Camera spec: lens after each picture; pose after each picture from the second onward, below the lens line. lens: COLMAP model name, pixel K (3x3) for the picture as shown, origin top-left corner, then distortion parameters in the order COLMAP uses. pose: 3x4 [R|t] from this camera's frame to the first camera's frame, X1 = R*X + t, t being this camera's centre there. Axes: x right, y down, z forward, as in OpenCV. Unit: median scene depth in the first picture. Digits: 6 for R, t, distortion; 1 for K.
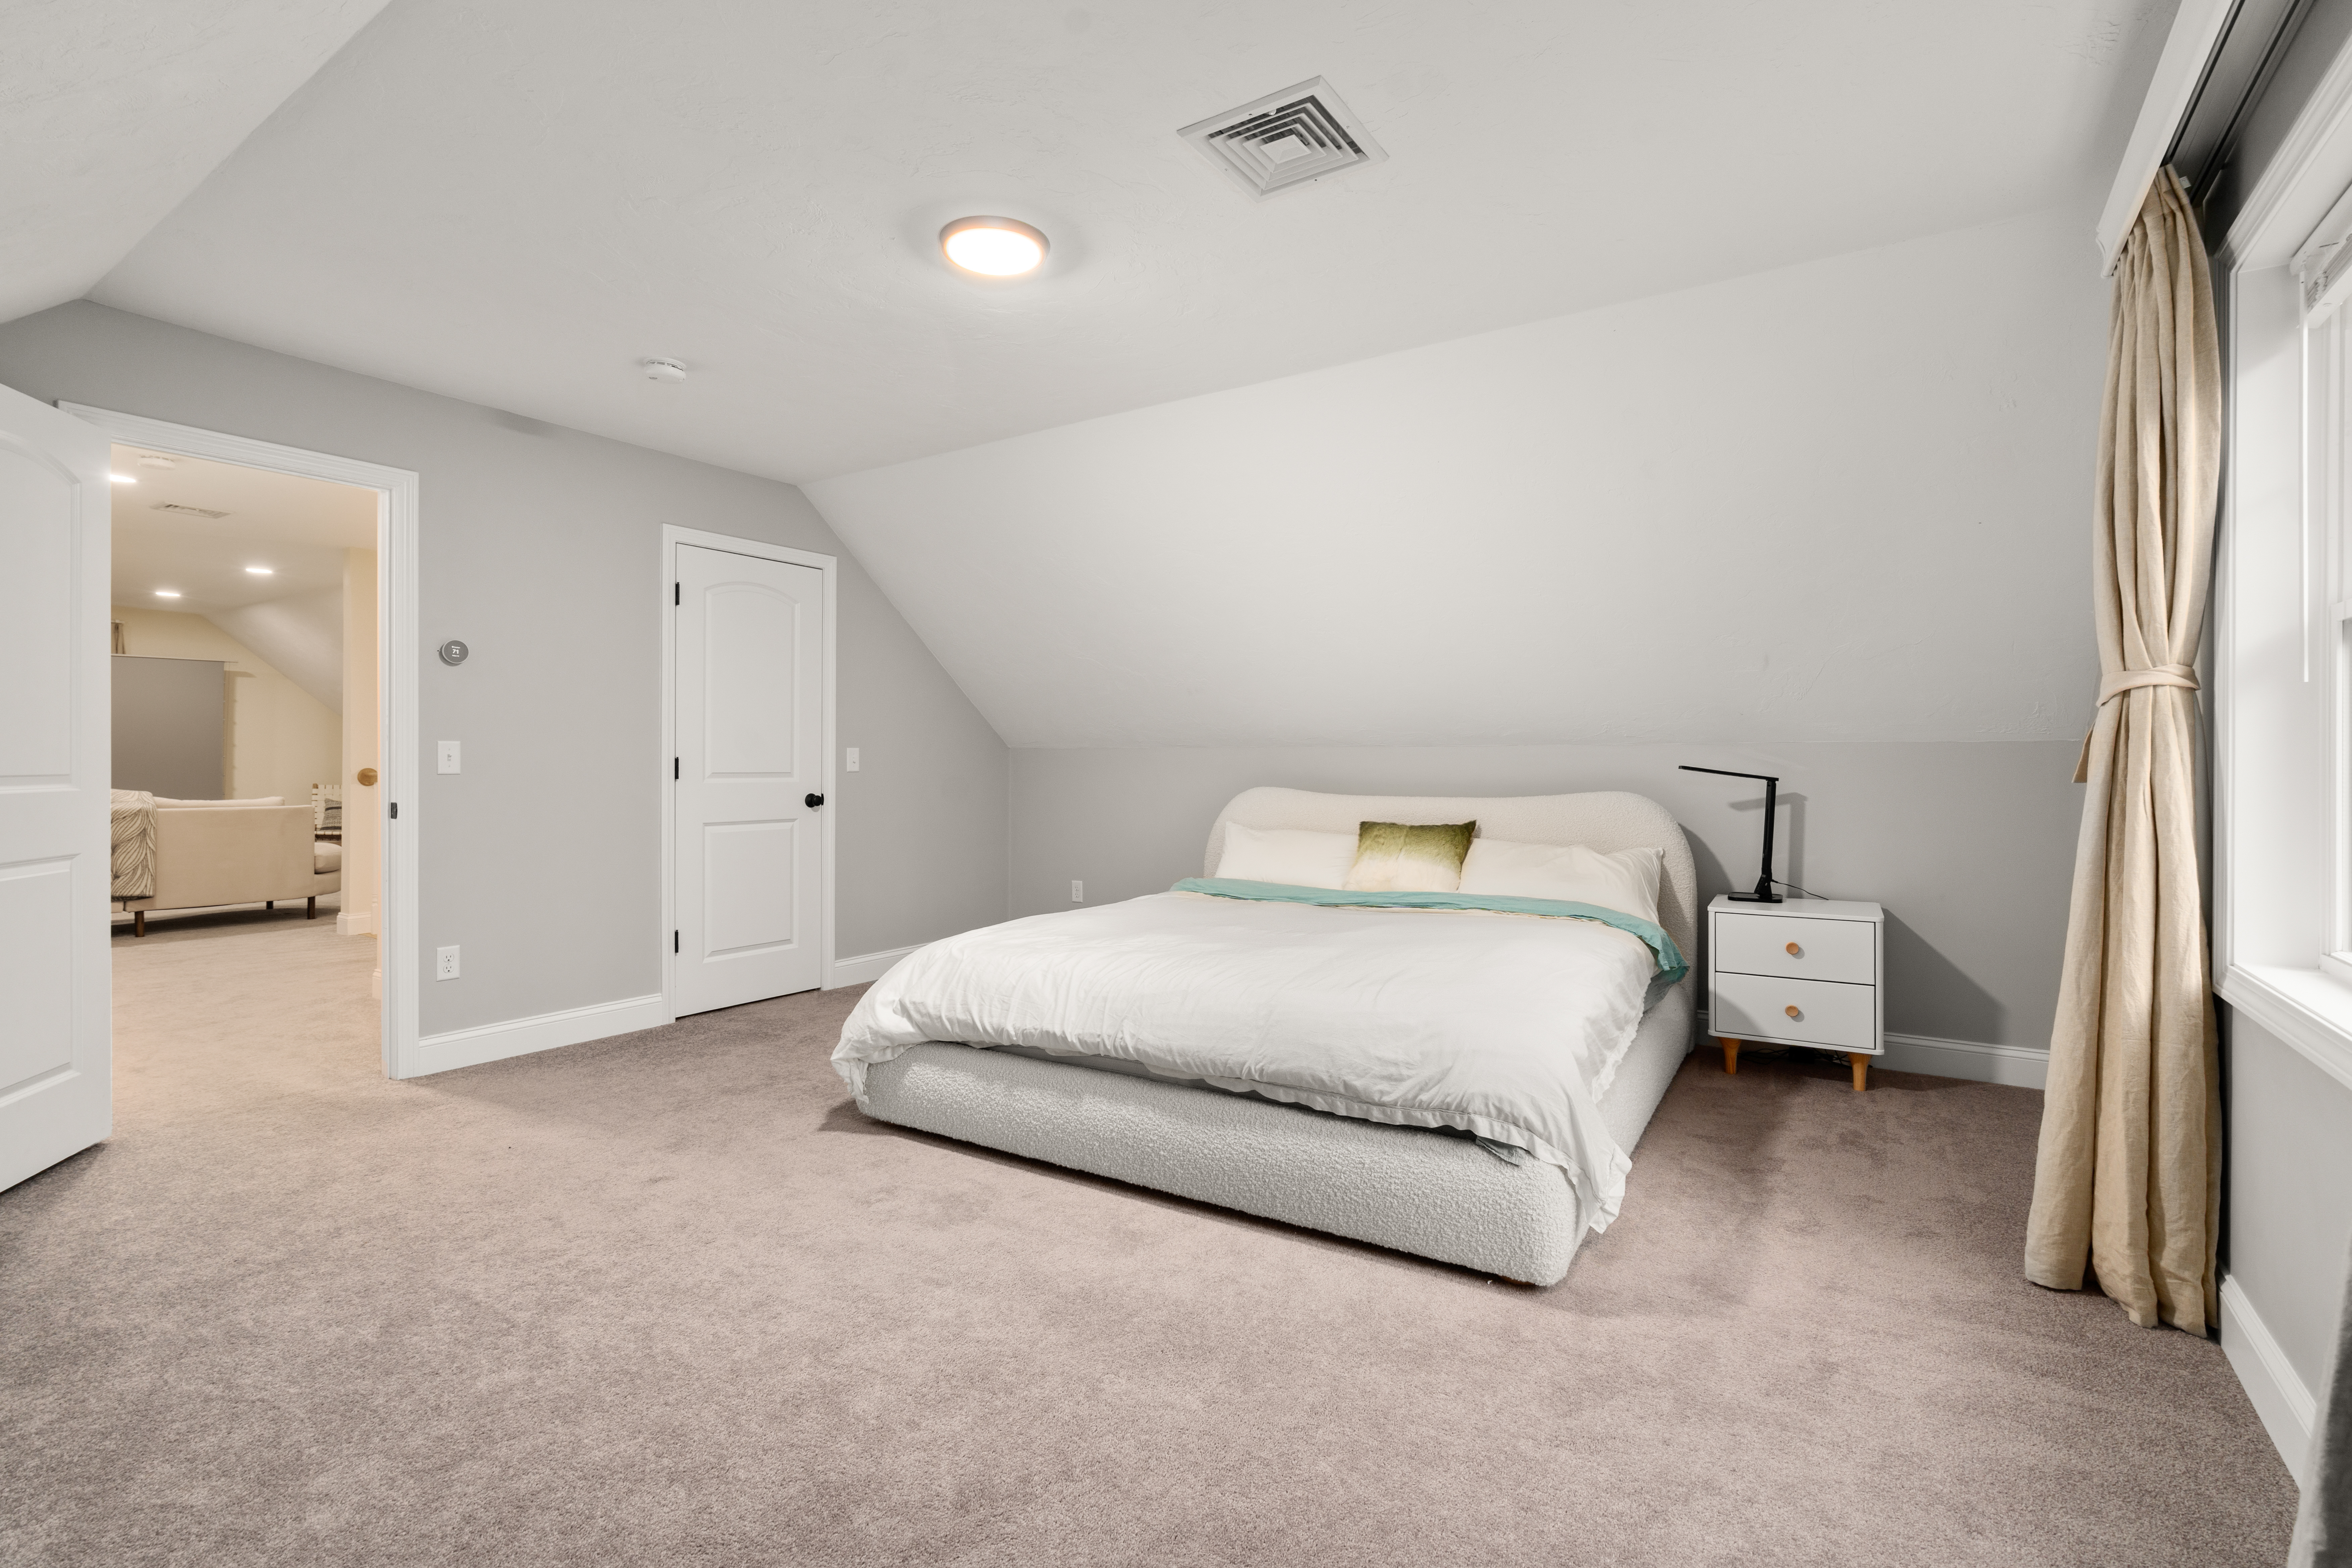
lens RADIAL K [[1076.9, 0, 1170.6], [0, 1076.9, 771.6], [0, 0, 1]] dist [-0.001472, -0.000502]
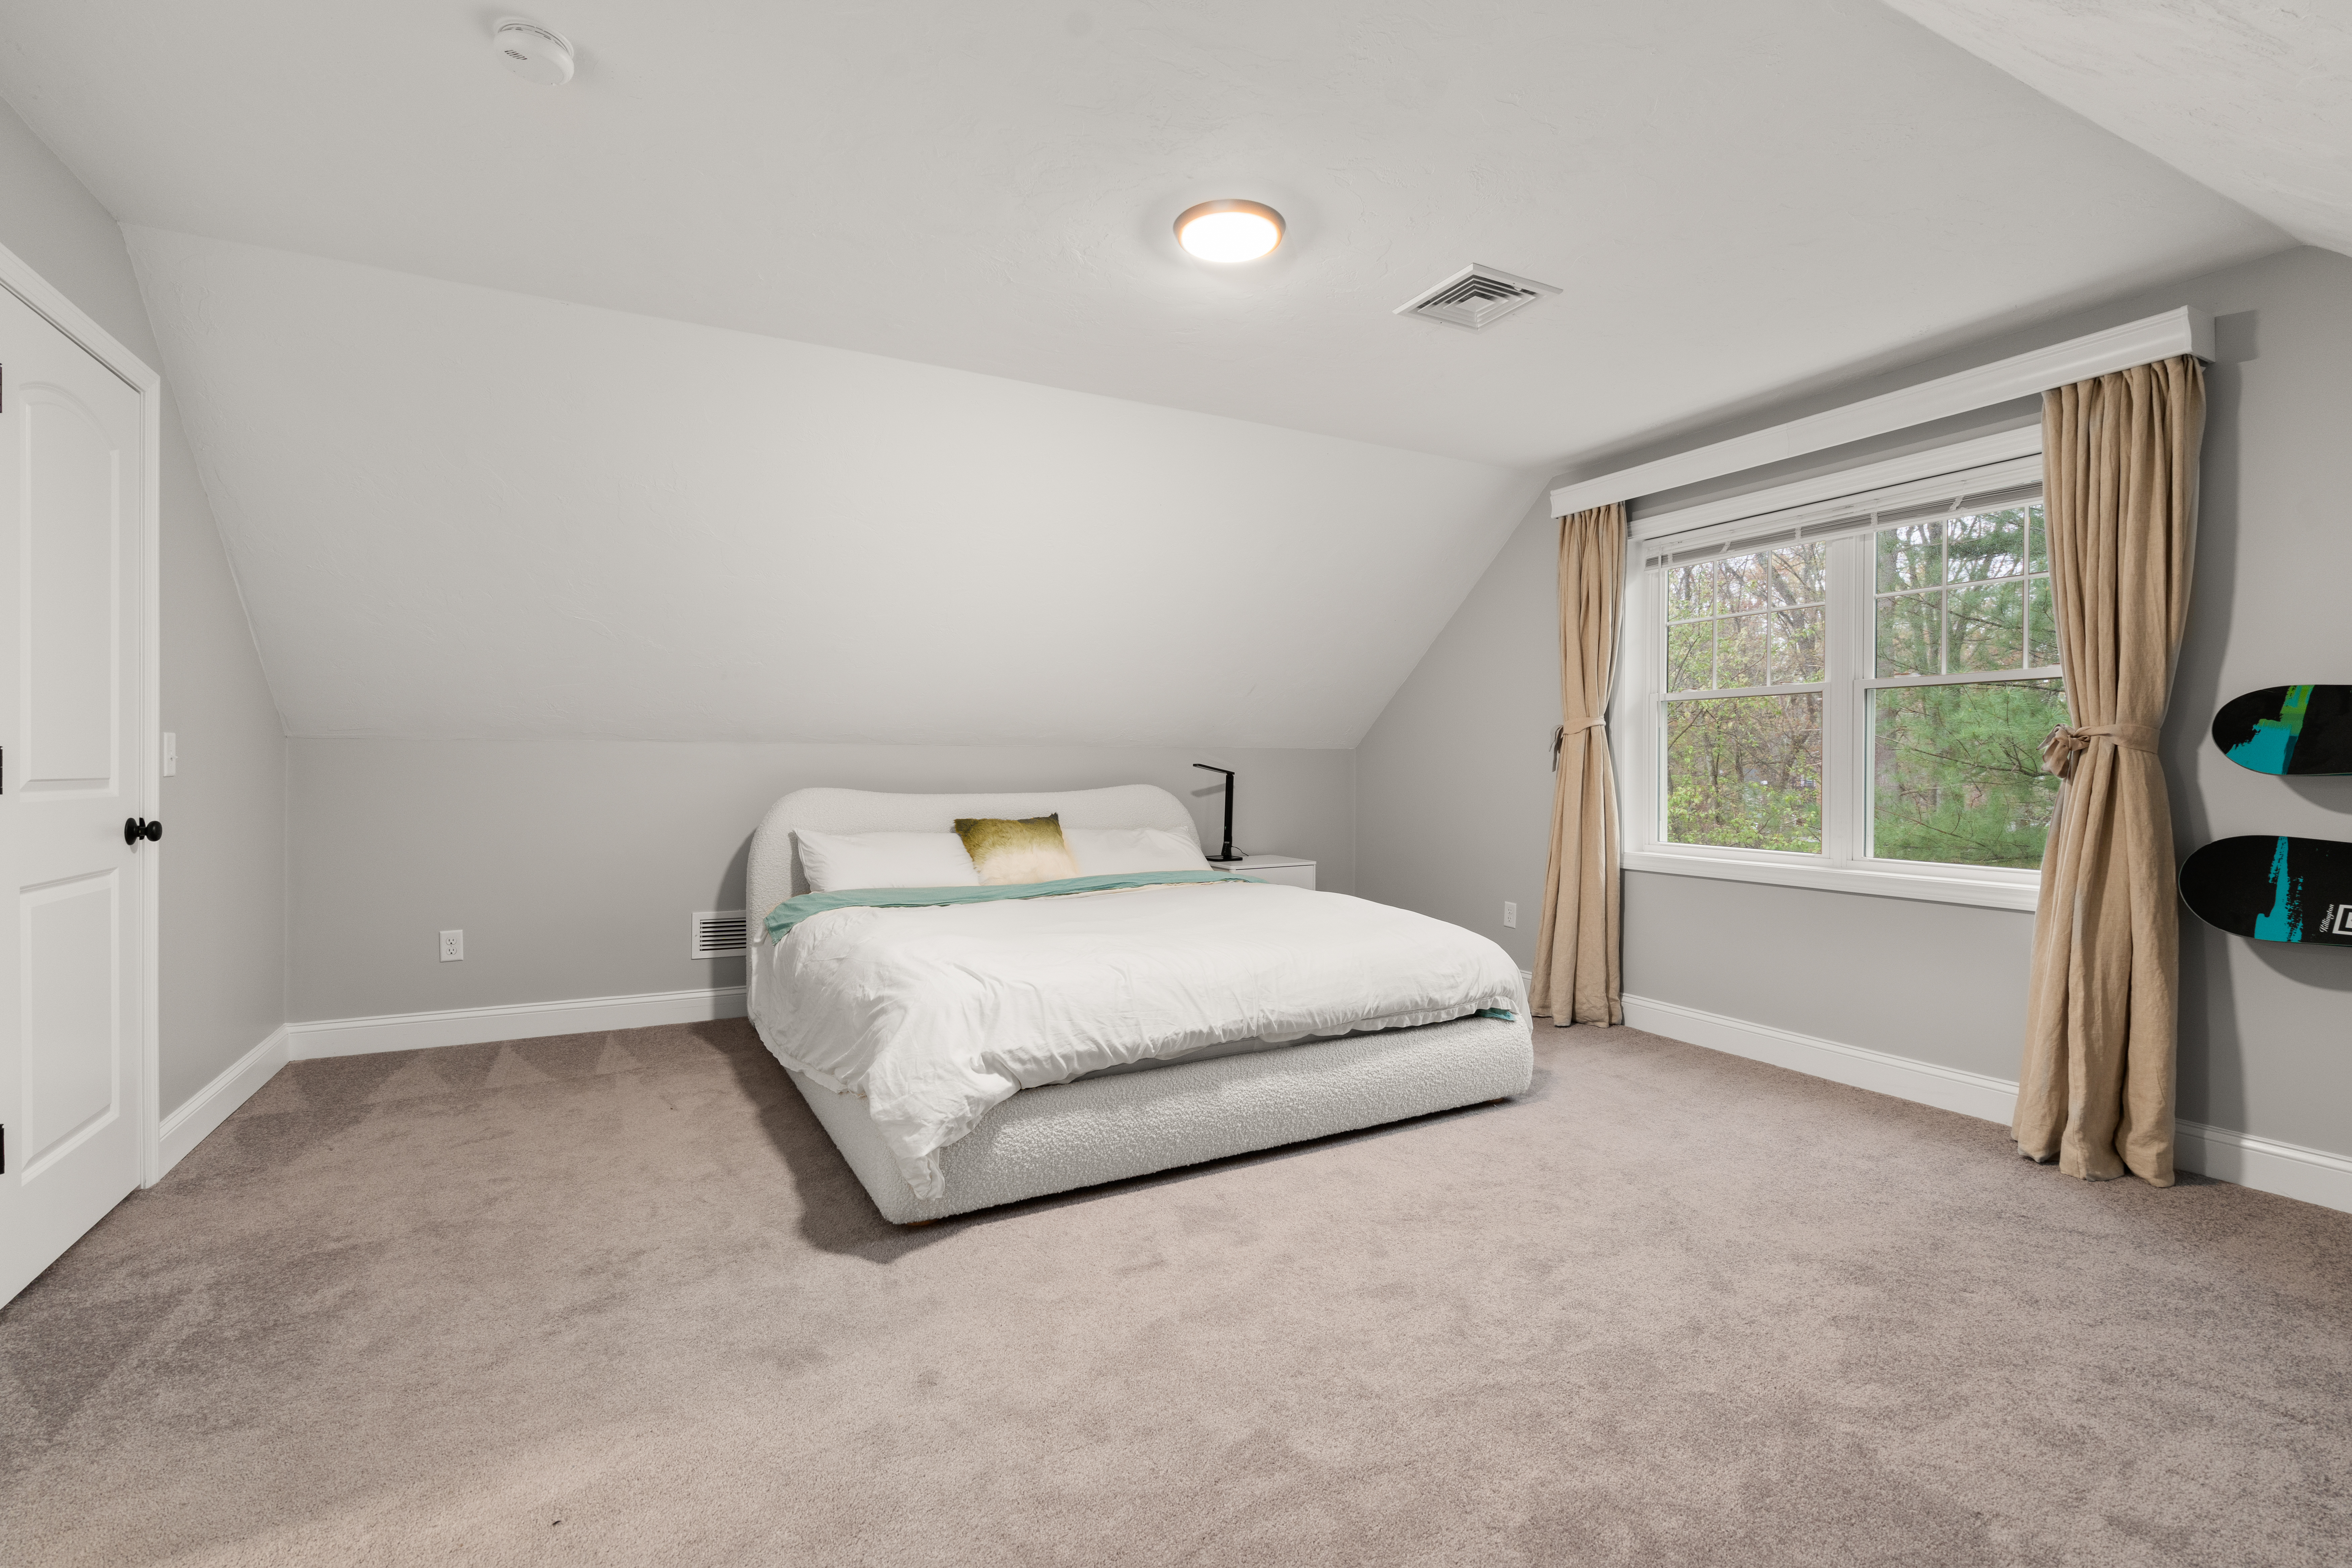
lens RADIAL K [[1076.9, 0, 1172.9], [0, 1076.9, 778.6], [0, 0, 1]] dist [-0.001472, -0.000502]
pose [[0.470961, -0.012761, 0.882062, -0.951787], [0.005934, 0.999919, 0.011297, -0.002765], [-0.882134, -0.000086, 0.470998, 0.526841]]
